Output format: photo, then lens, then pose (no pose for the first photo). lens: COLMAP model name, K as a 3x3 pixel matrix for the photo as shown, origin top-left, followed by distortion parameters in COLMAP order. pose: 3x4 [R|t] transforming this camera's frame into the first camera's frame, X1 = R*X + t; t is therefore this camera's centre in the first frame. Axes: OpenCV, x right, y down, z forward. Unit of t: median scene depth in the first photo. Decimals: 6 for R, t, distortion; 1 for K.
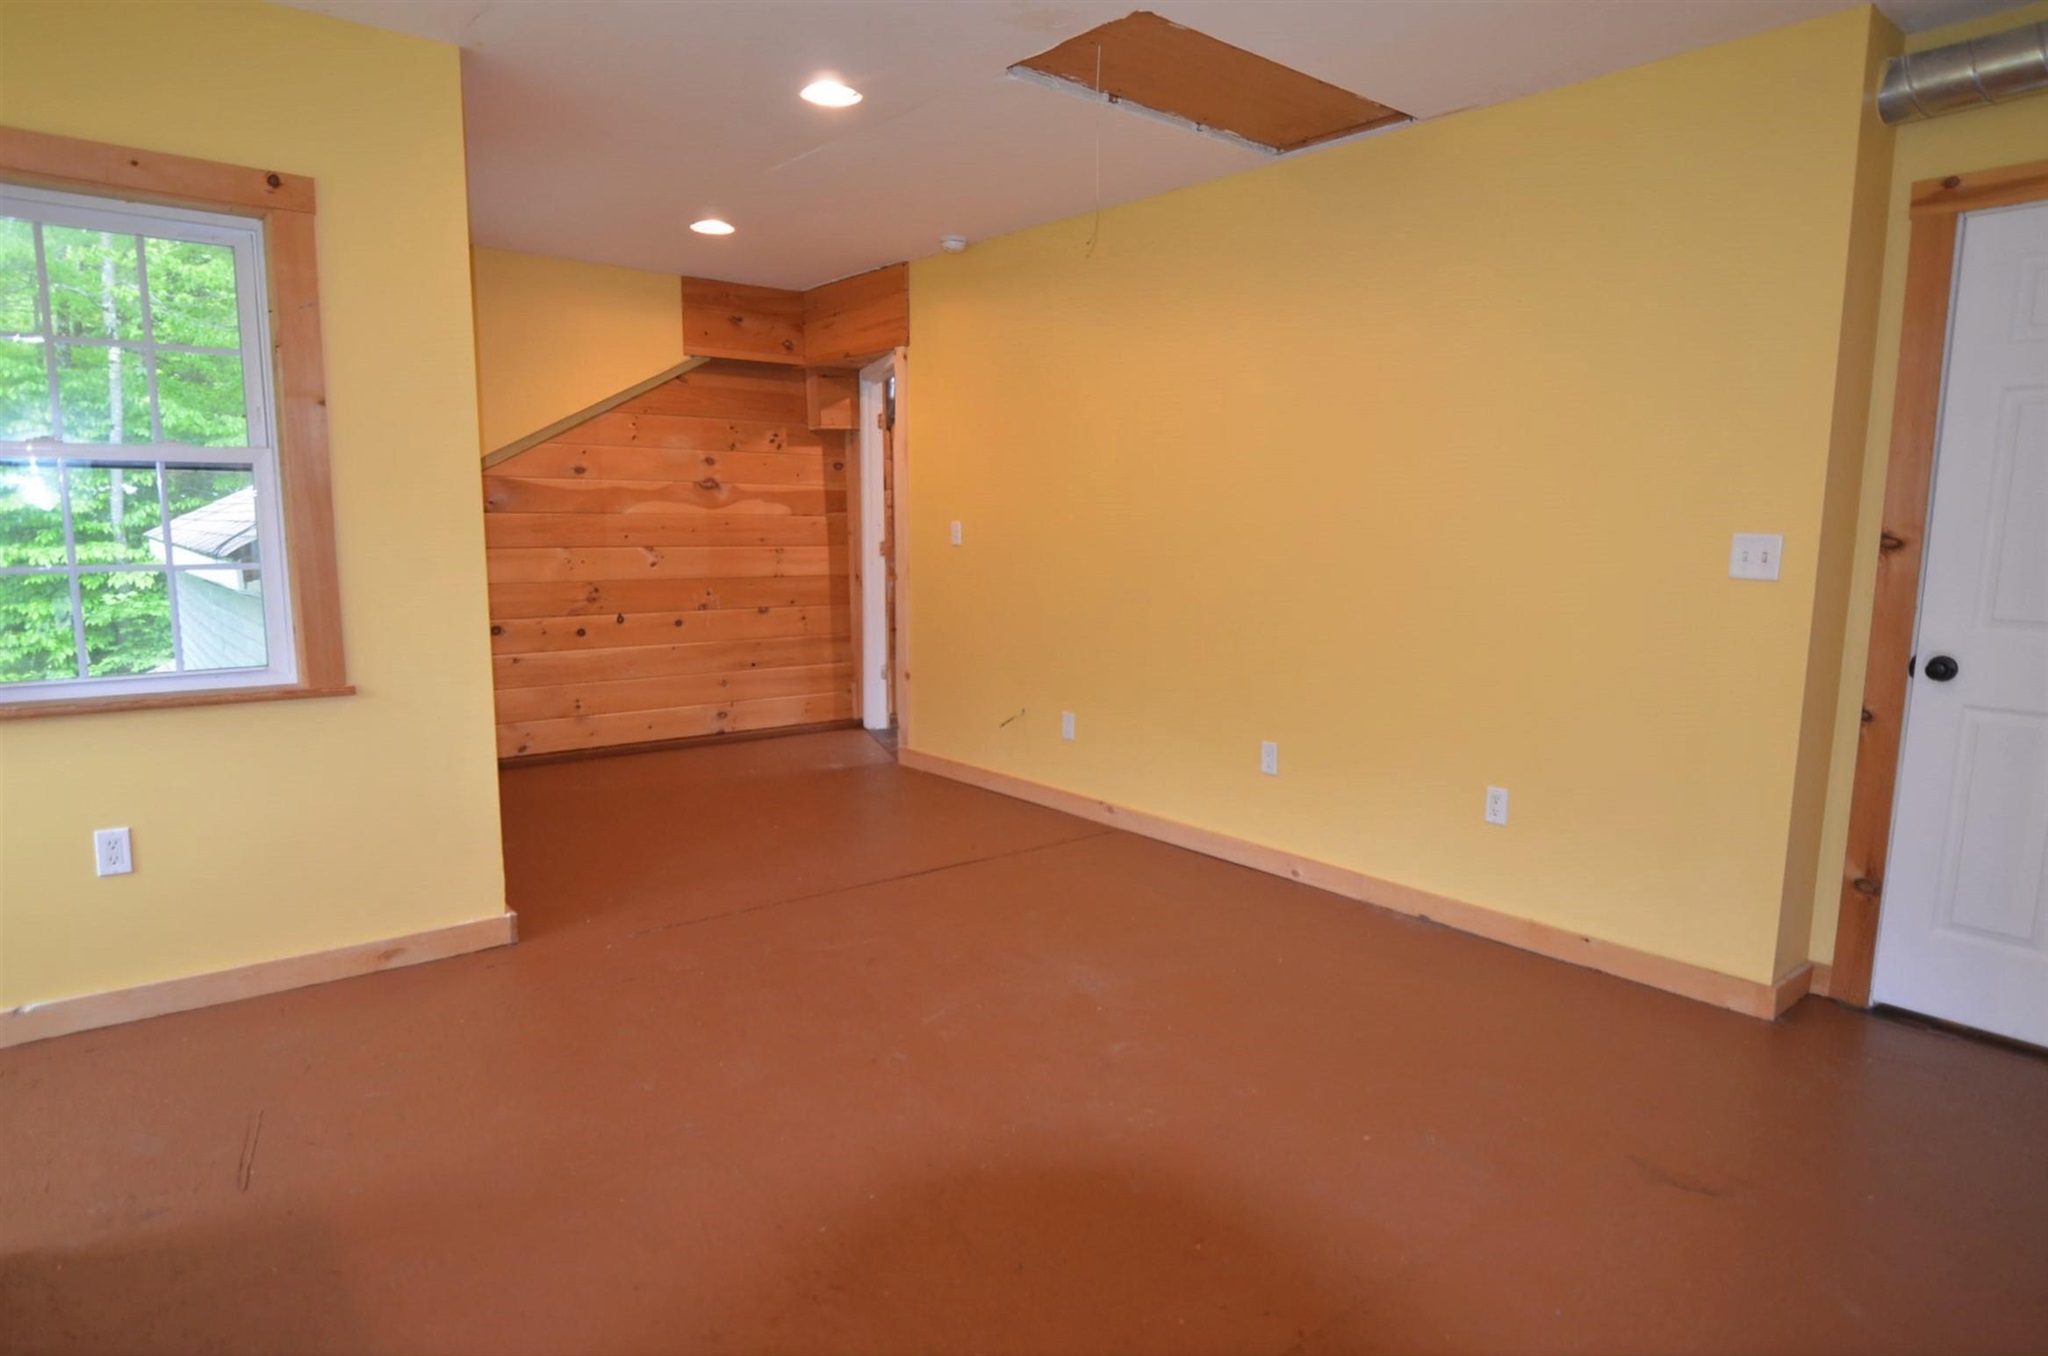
lens RADIAL K [[1180.9, 0, 1013.0], [0, 1180.9, 674.6], [0, 0, 1]] dist [-0.041546, 0.015803]
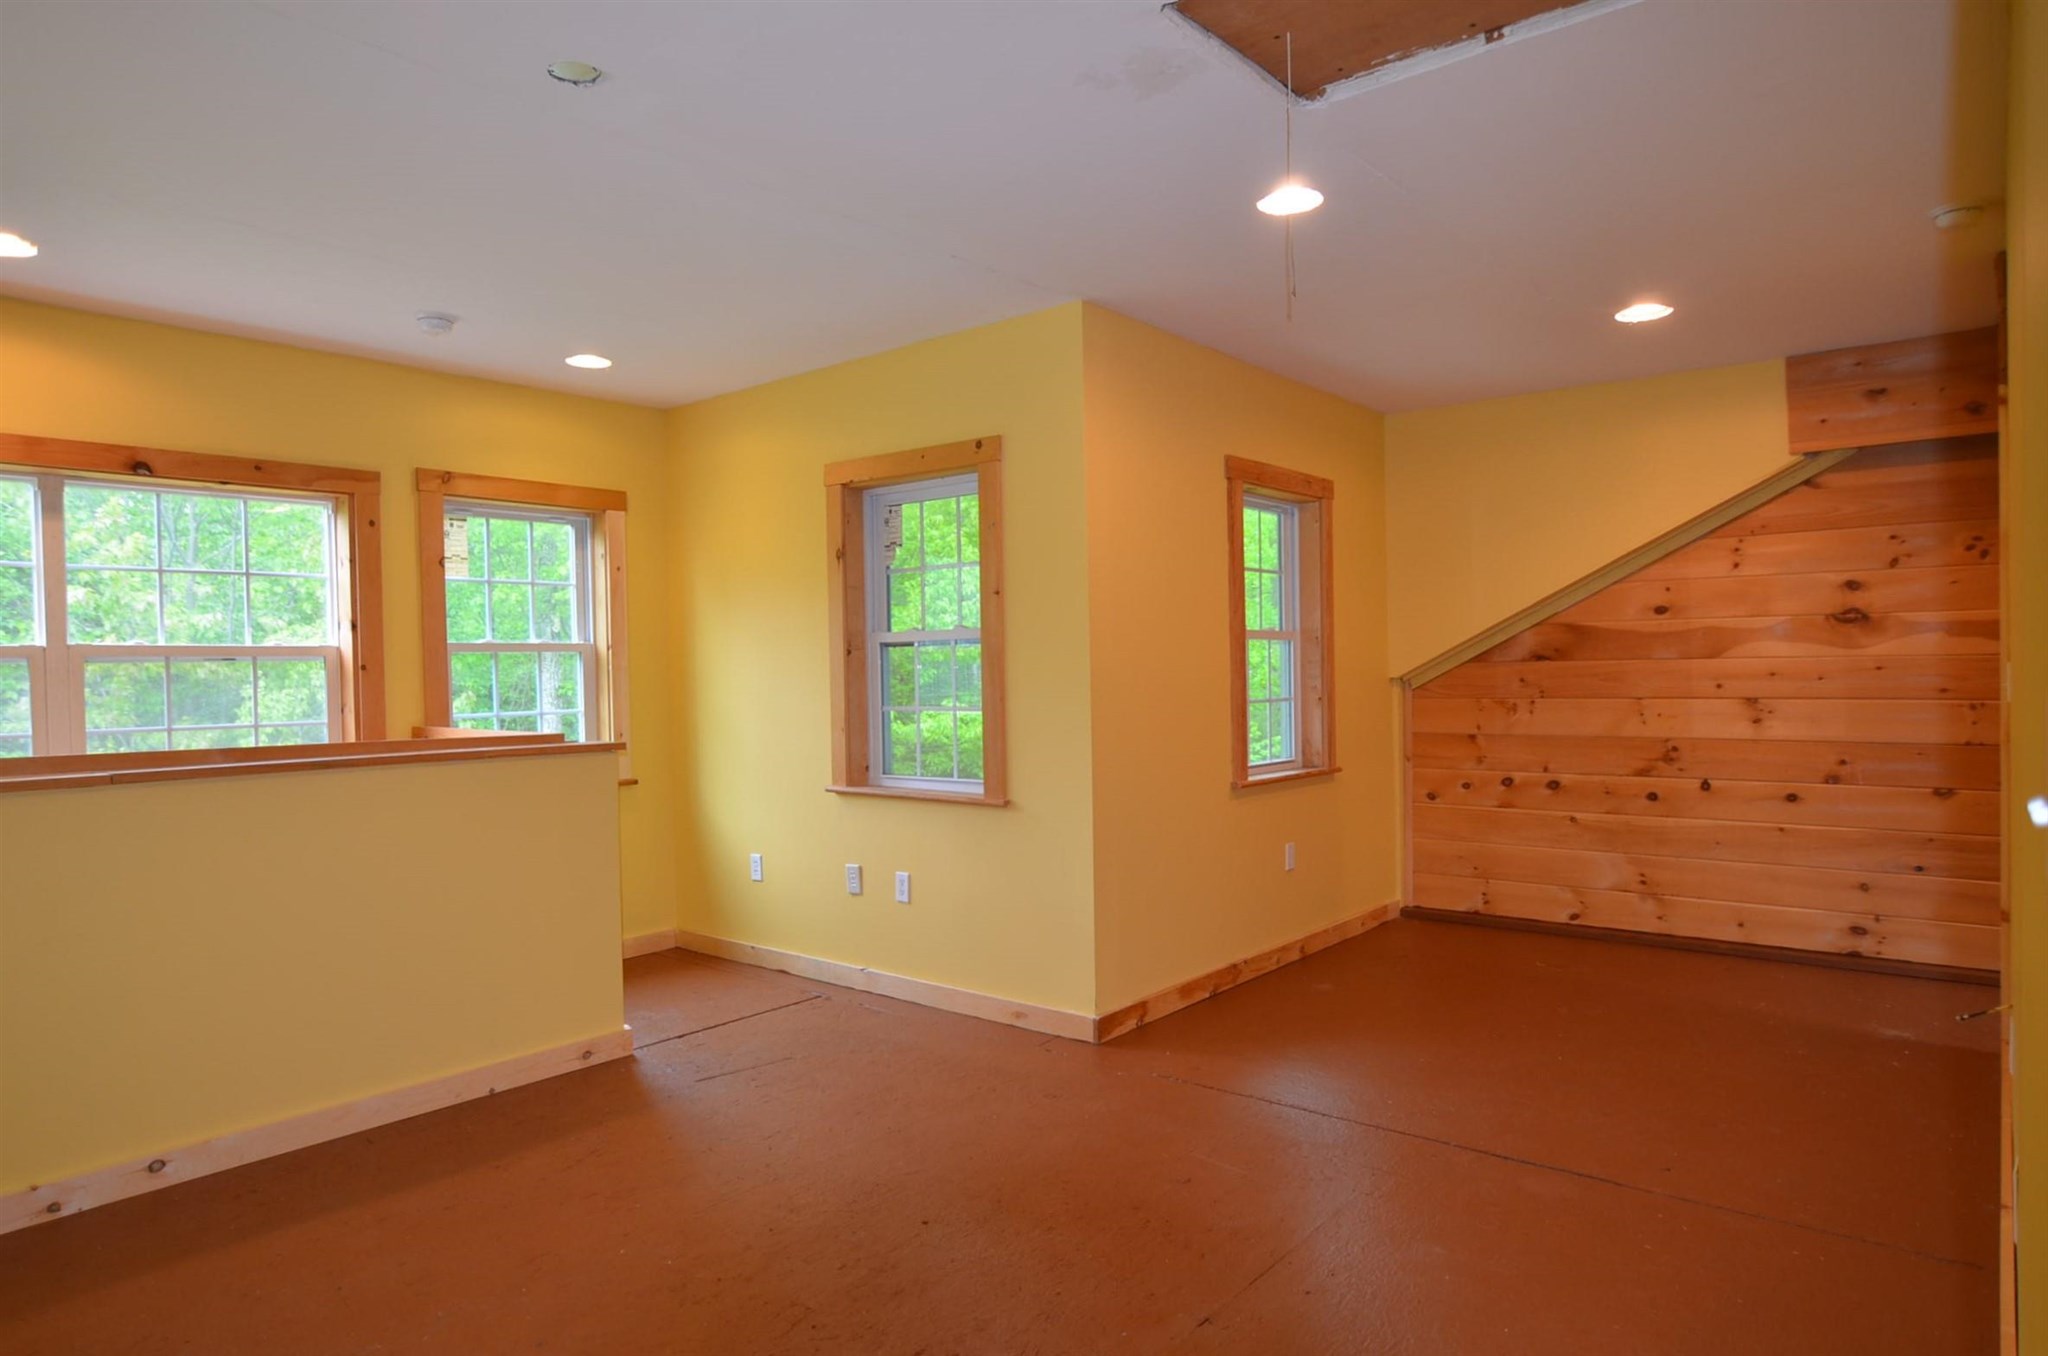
lens RADIAL K [[1180.9, 0, 1010.1], [0, 1180.9, 681.1], [0, 0, 1]] dist [-0.041546, 0.015803]
pose [[0.196509, -0.000628, -0.980502, 0.371997], [-0.110994, 0.993558, -0.022882, -0.047180], [0.974199, 0.113326, 0.195174, 0.358486]]
